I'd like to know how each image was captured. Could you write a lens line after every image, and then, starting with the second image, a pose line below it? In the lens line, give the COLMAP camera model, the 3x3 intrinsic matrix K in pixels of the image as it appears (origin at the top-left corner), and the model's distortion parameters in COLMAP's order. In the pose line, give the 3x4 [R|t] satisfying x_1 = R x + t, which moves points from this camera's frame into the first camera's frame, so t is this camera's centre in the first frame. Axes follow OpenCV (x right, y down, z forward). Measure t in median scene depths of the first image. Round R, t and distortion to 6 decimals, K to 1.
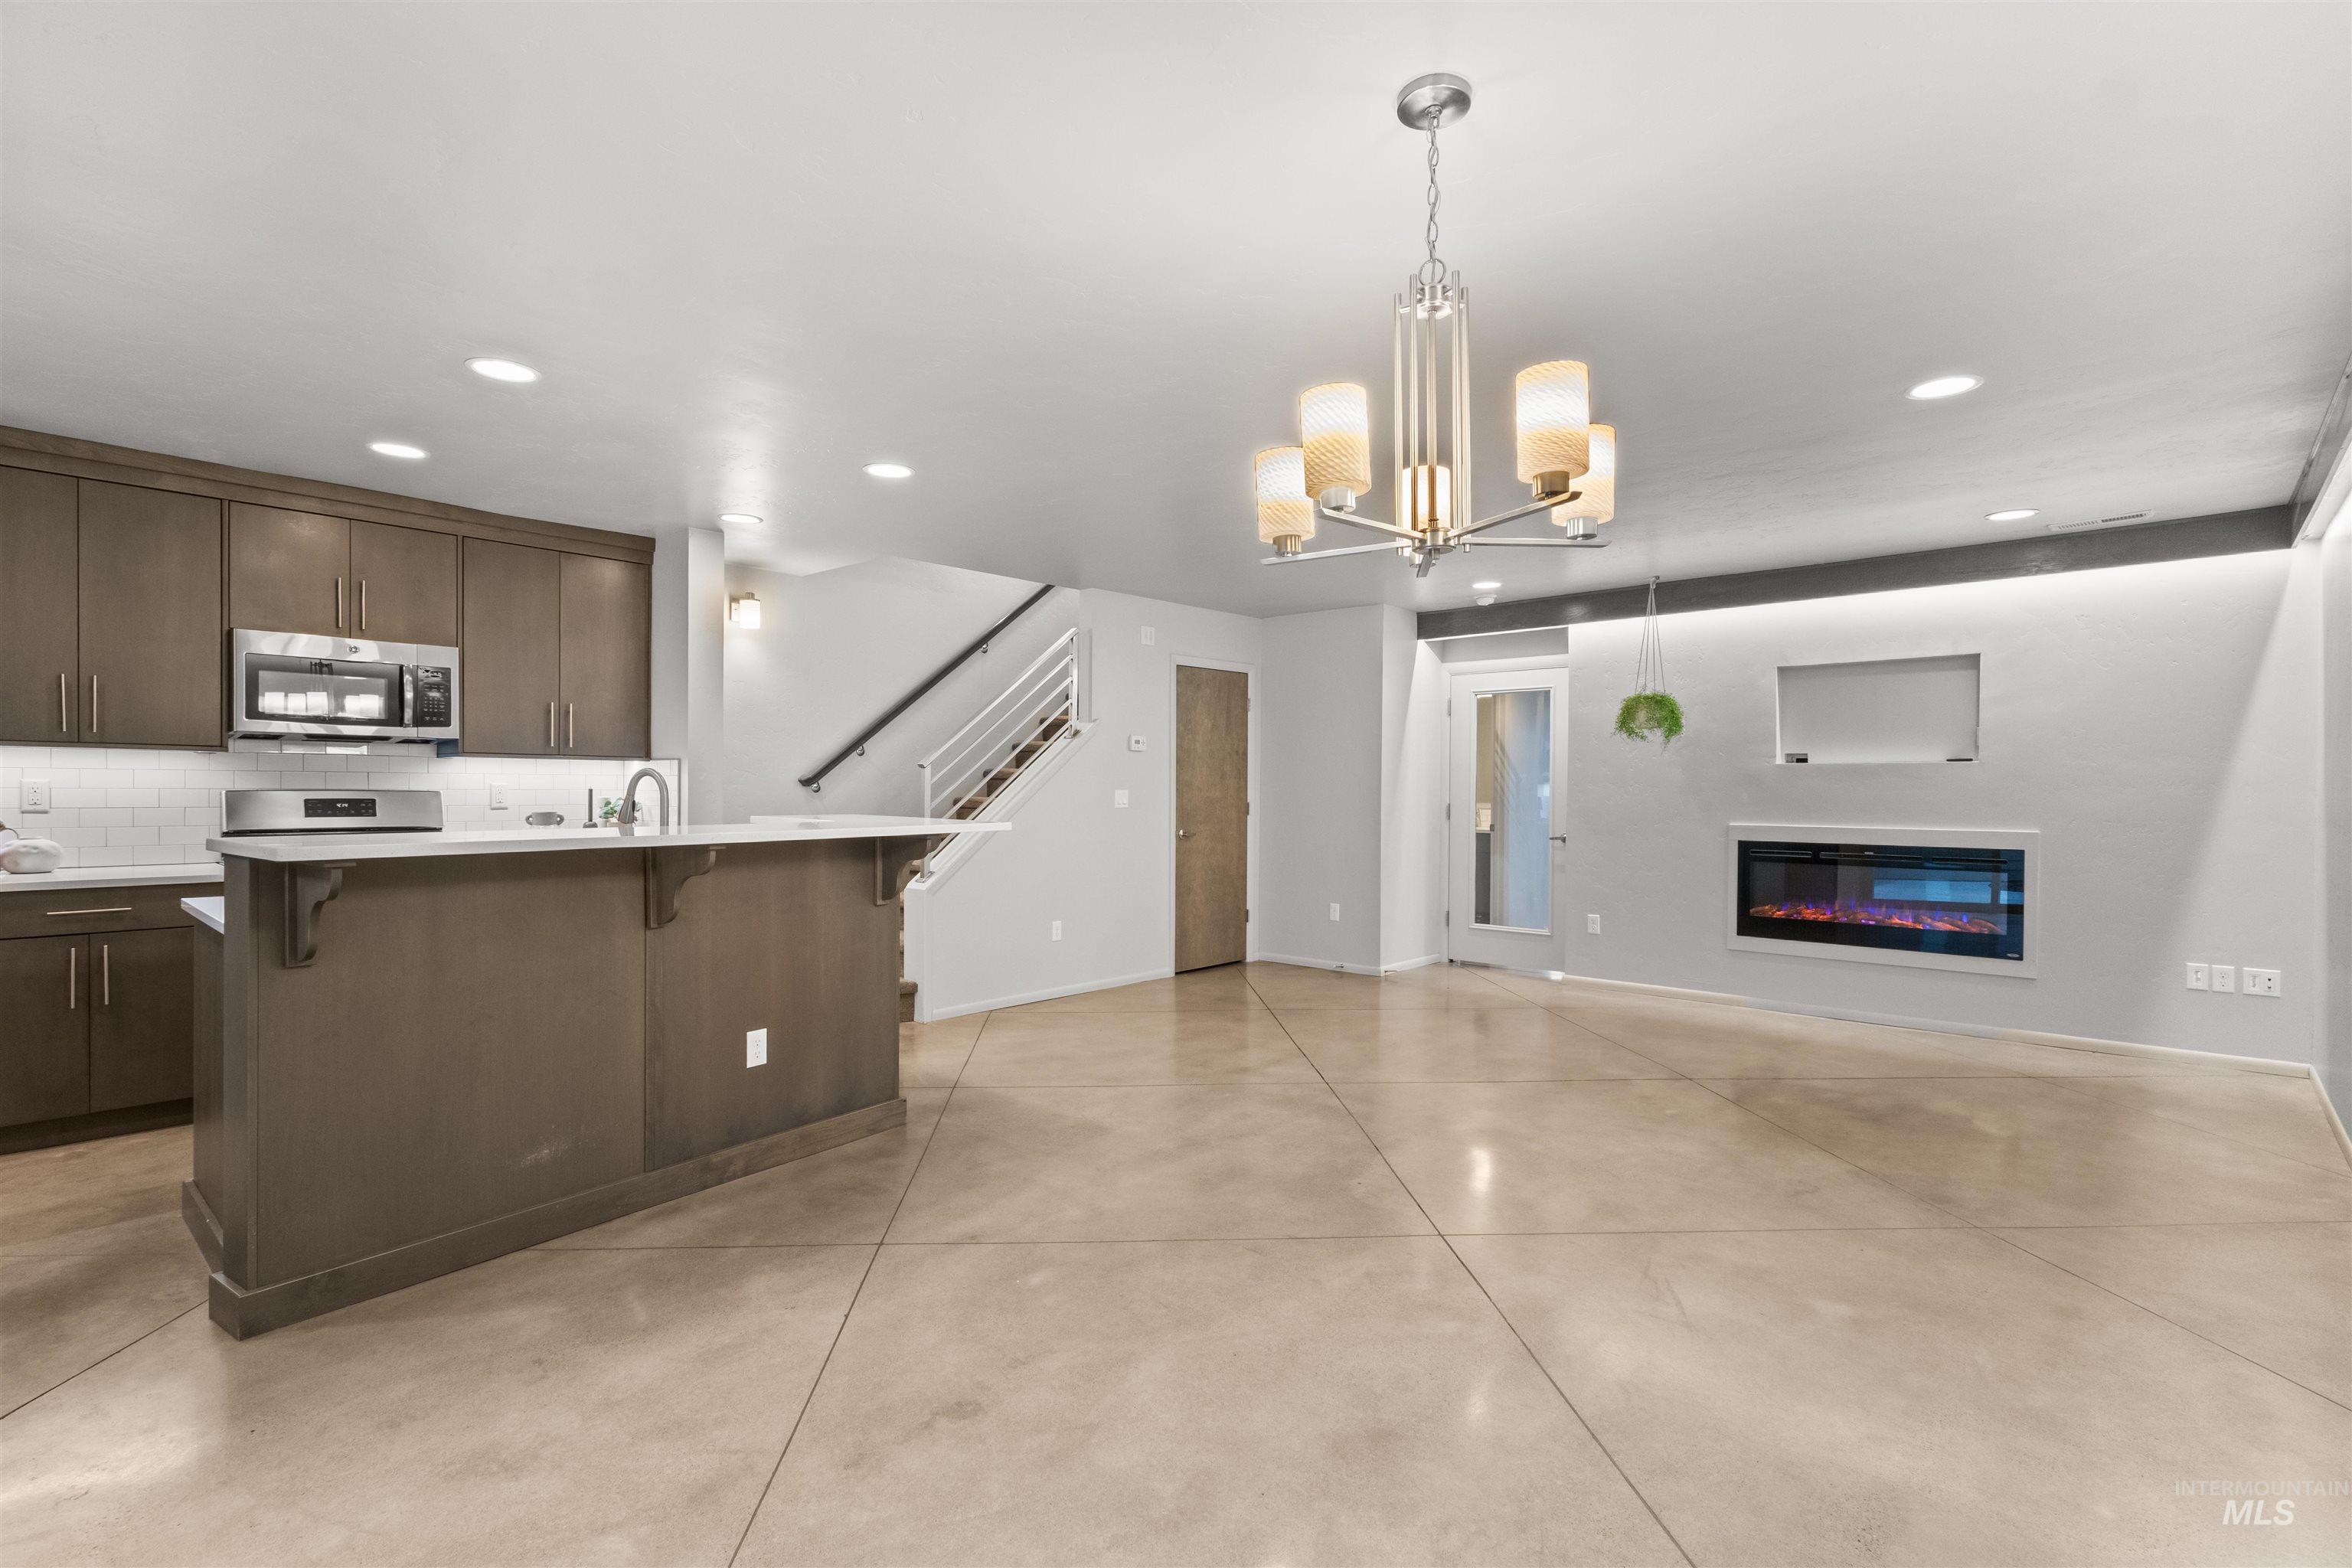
lens RADIAL K [[1086.9, 0, 1167.5], [0, 1086.9, 801.1], [0, 0, 1]] dist [0.002677, -0.000062]
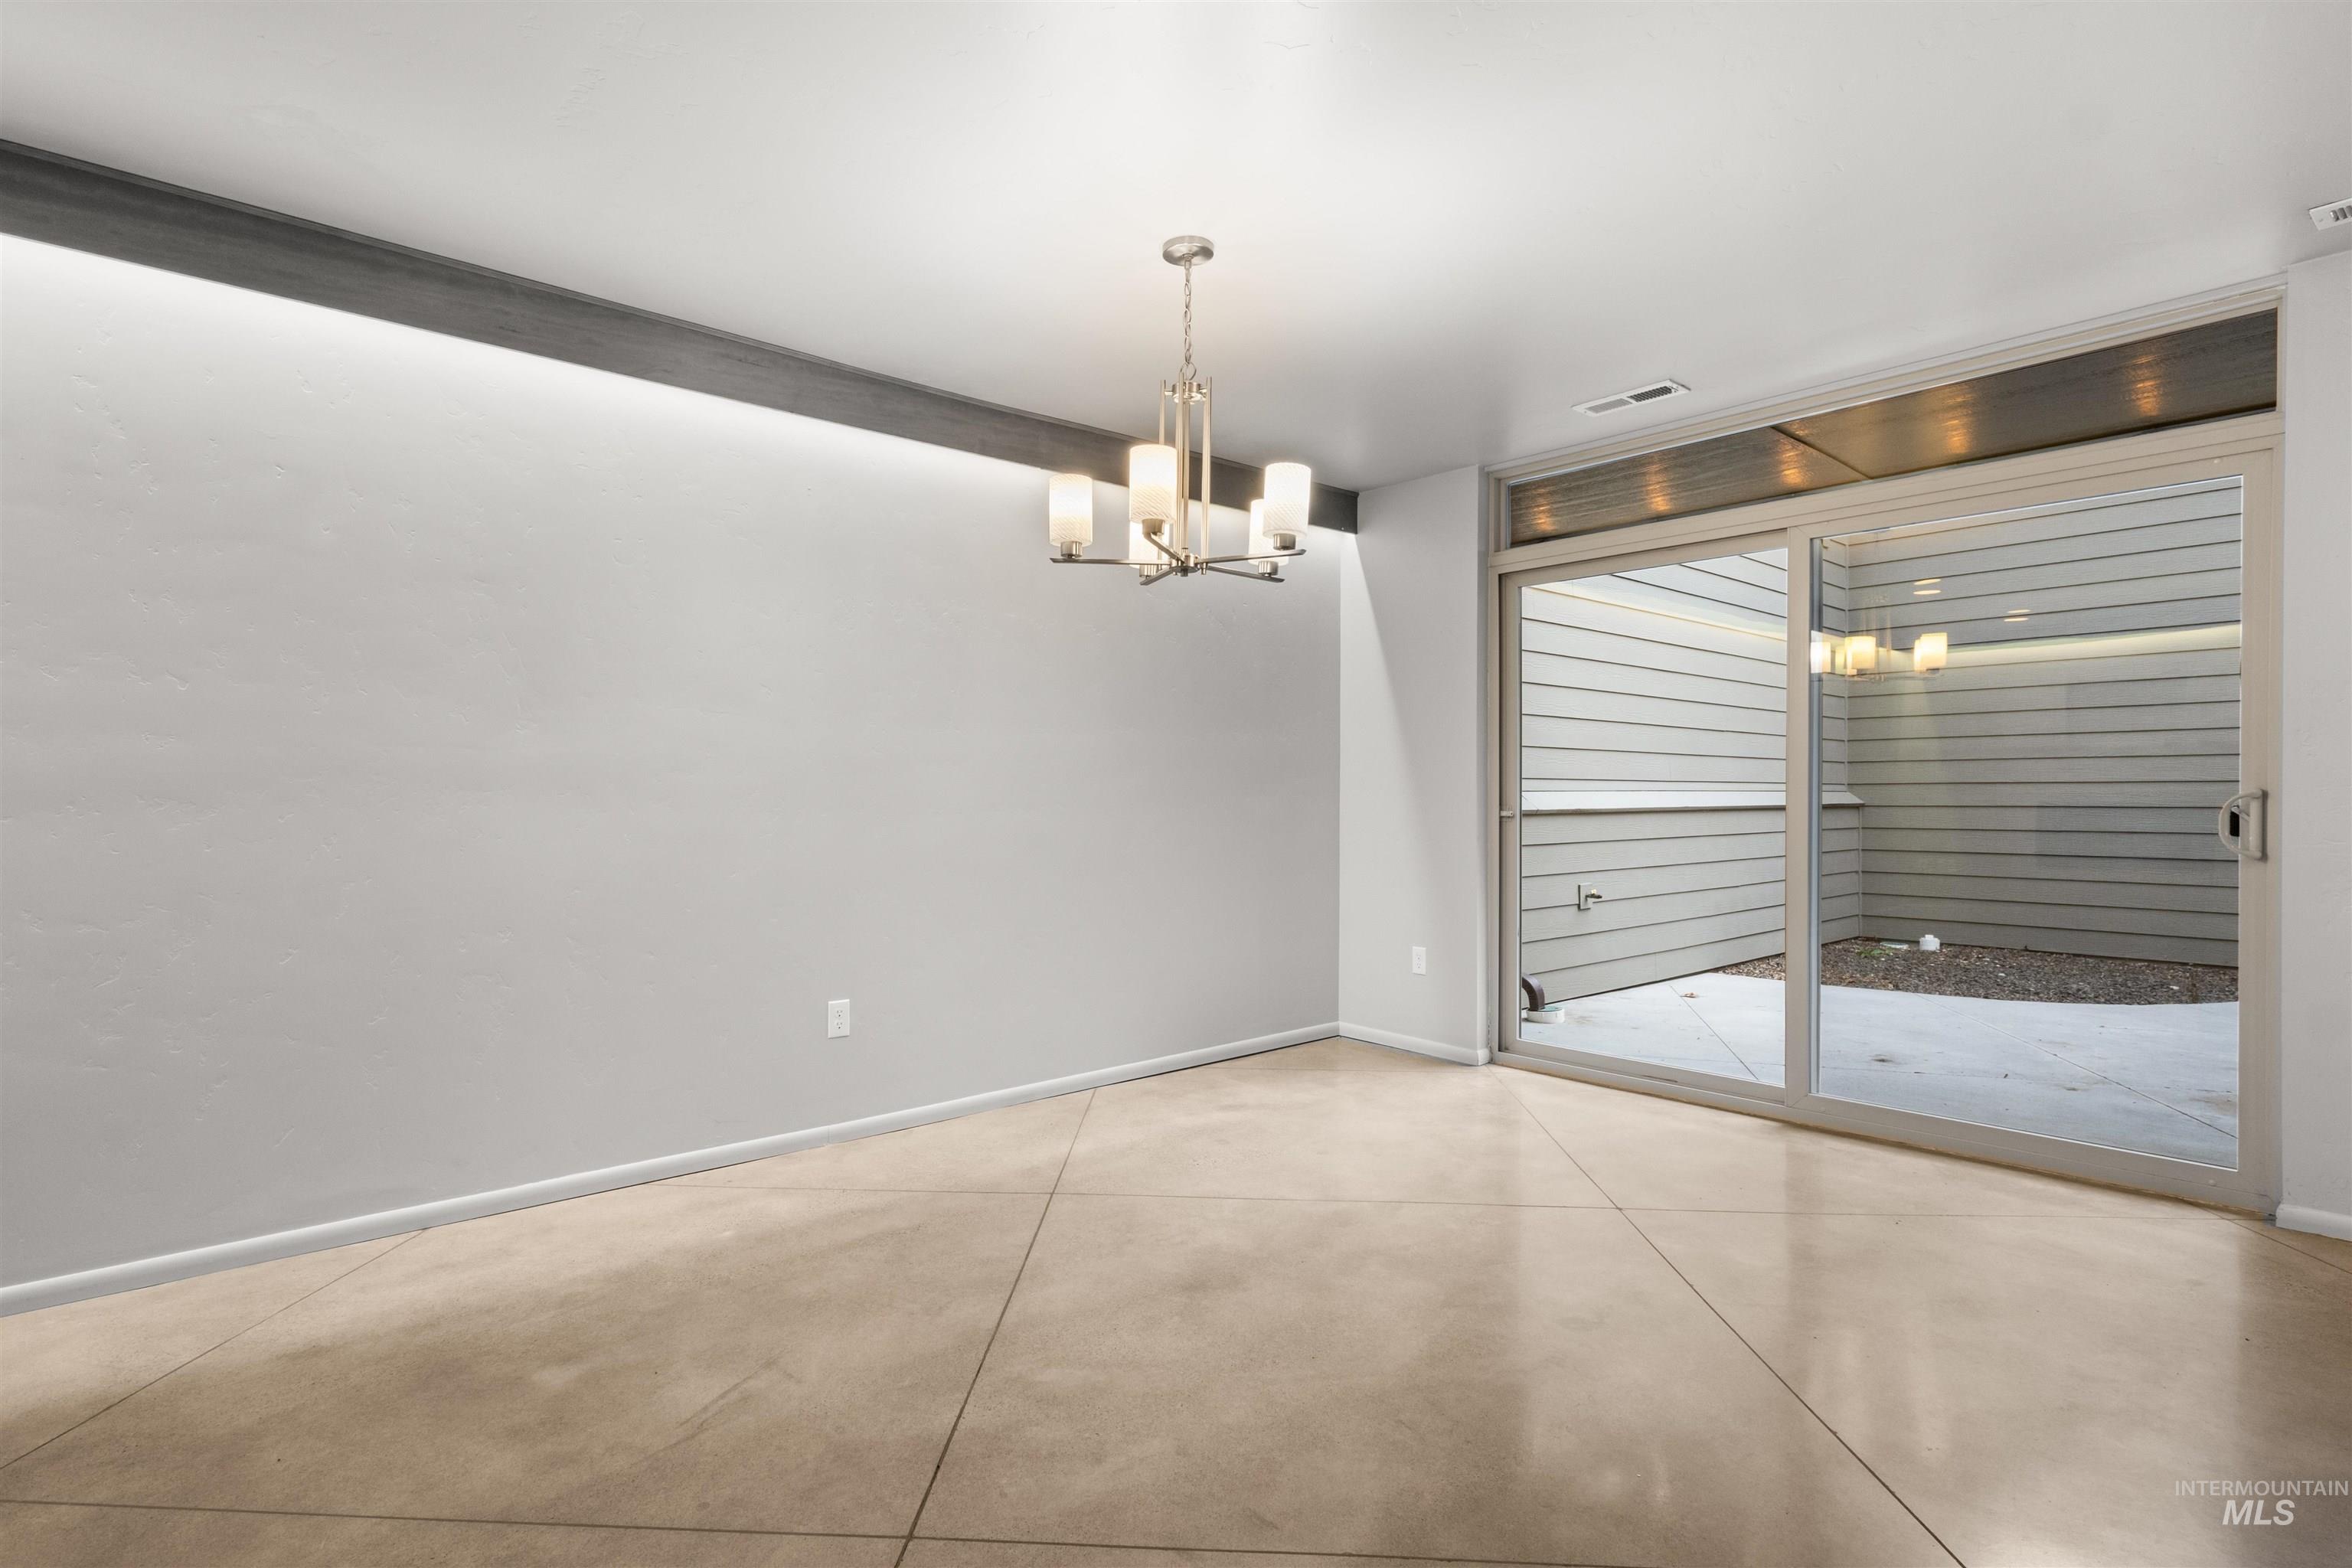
lens RADIAL K [[1182.7, 0, 1179.7], [0, 1182.7, 798.9], [0, 0, 1]] dist [0.000951, 0.000195]
pose [[-0.995233, -0.006182, 0.097332, 0.039376], [-0.004626, 0.999858, 0.016200, 0.014046], [-0.097418, 0.015672, -0.995120, 0.979930]]
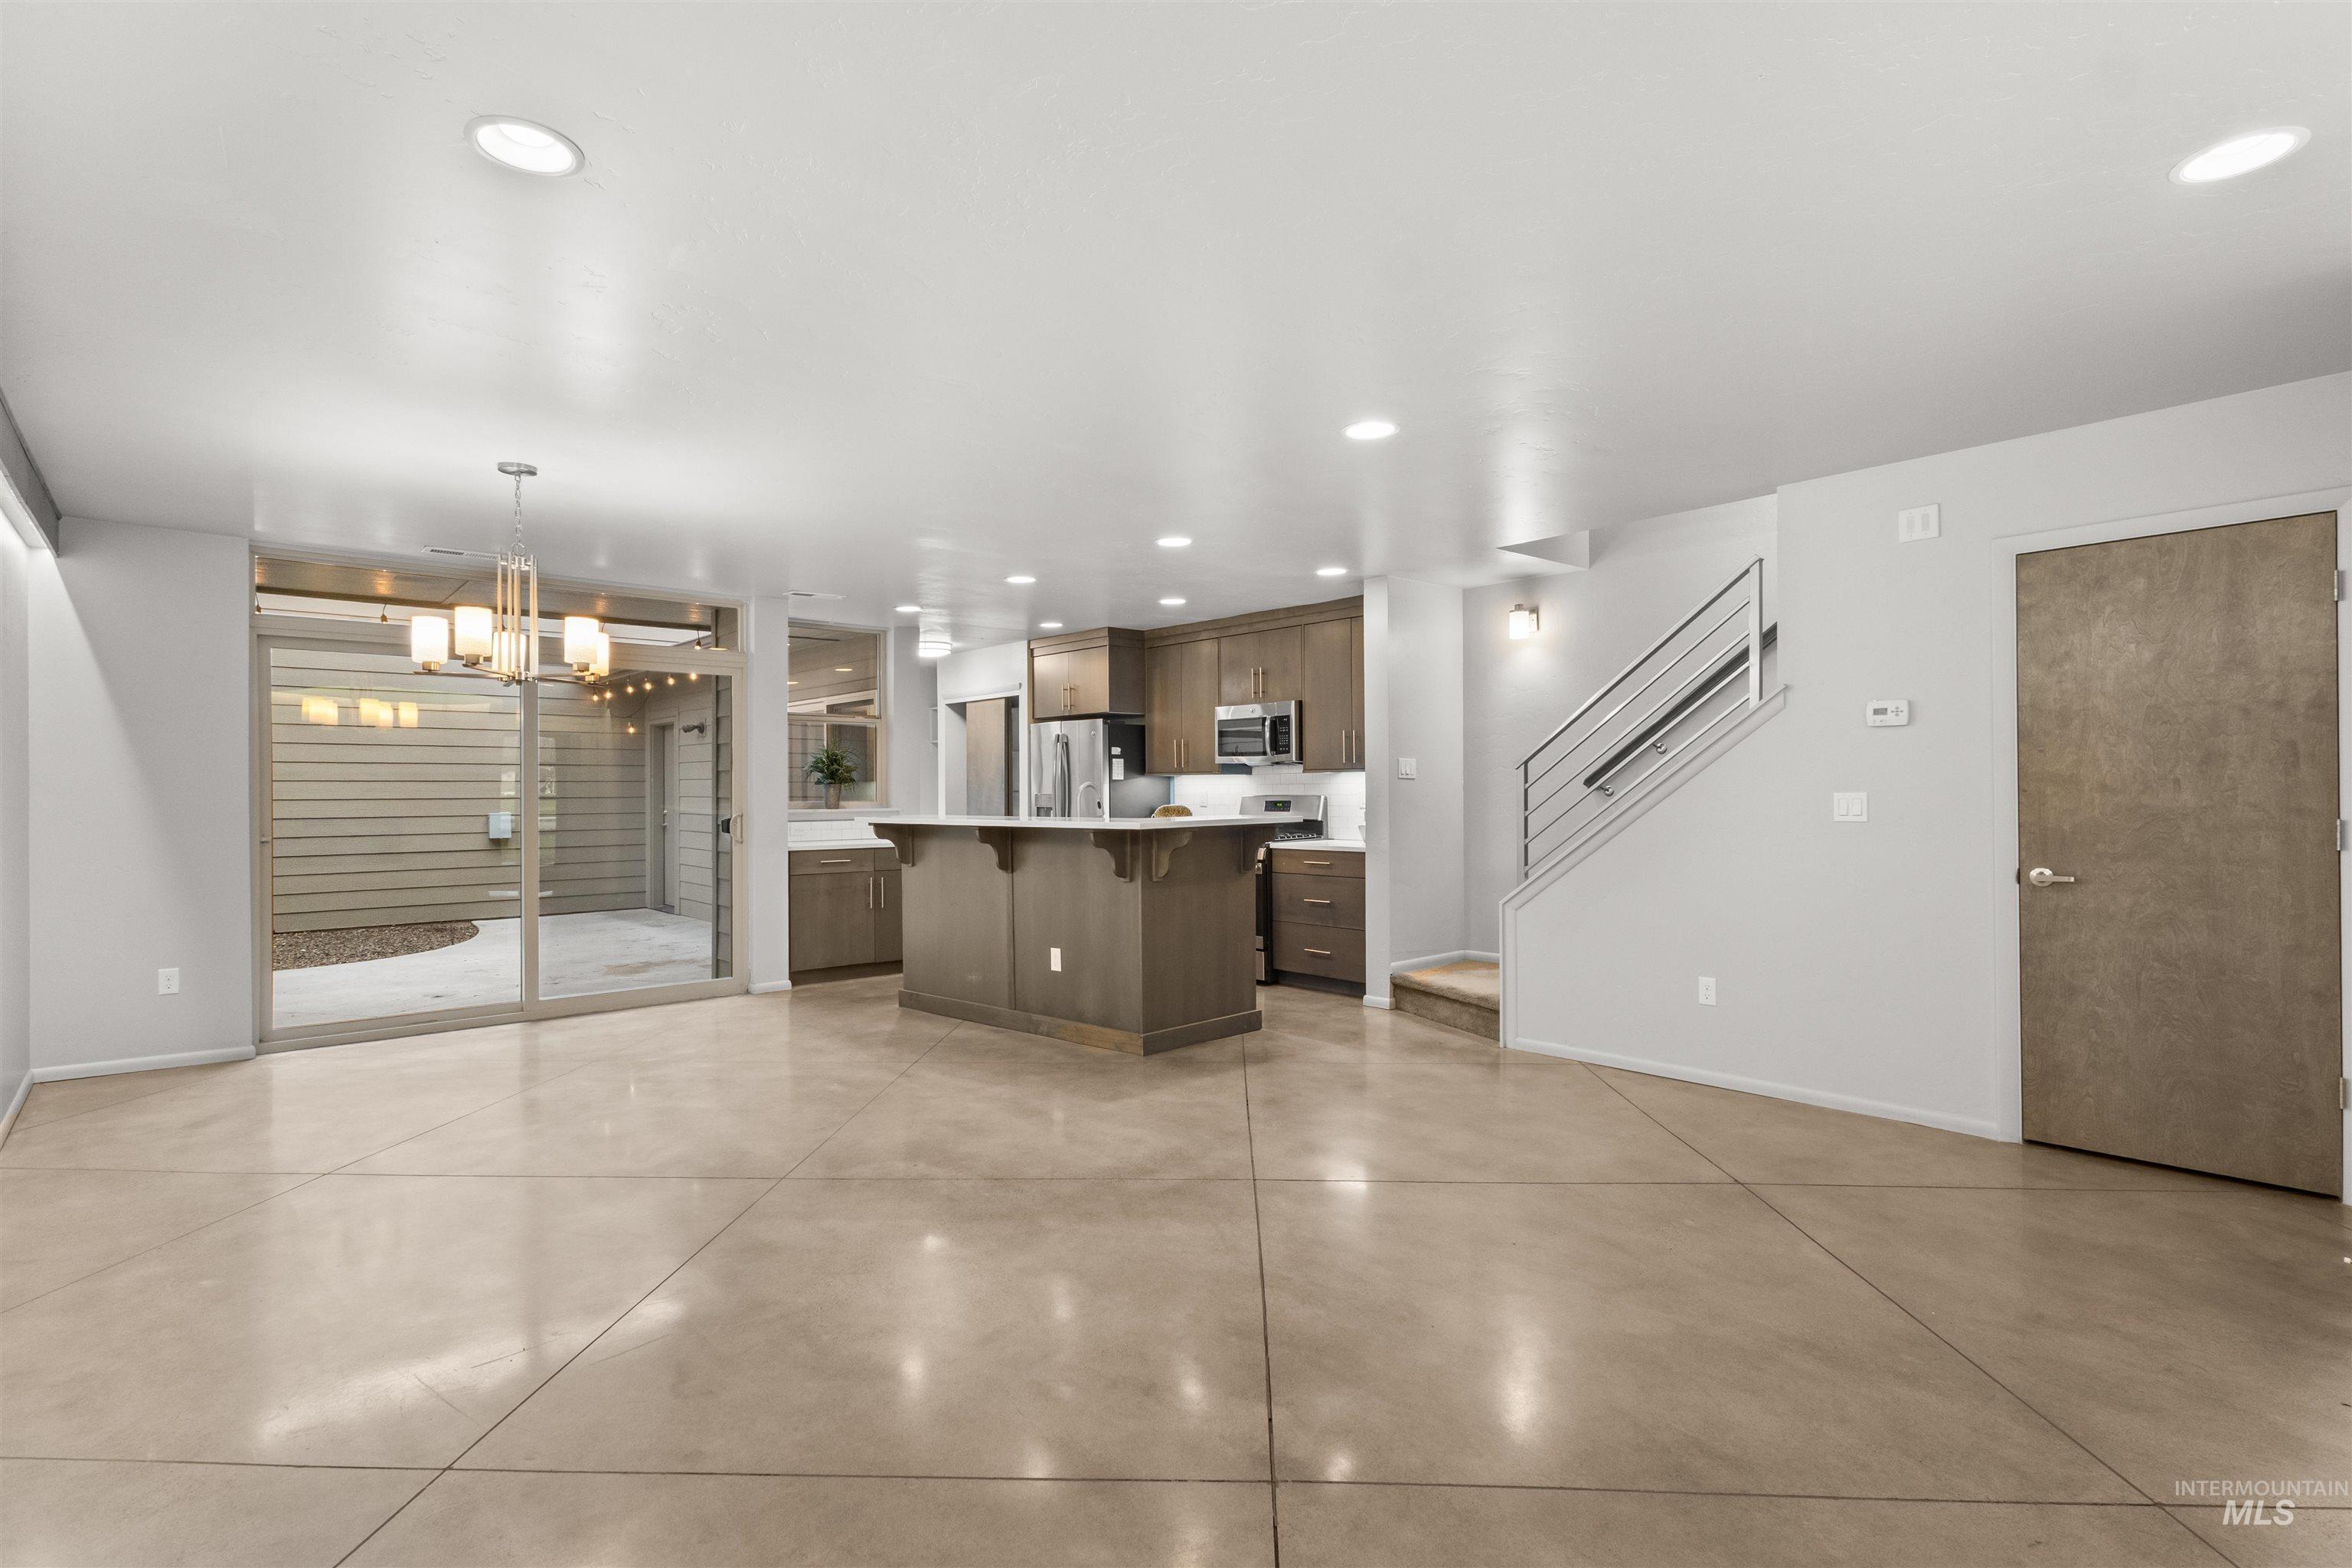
lens RADIAL K [[1097.9, 0, 1158.2], [0, 1097.9, 790.8], [0, 0, 1]] dist [0.002838, 0.000311]
pose [[-0.103623, -0.004530, -0.994606, 0.864973], [-0.006297, 0.999973, -0.003899, -0.008987], [0.994597, 0.005859, -0.103649, 0.951541]]
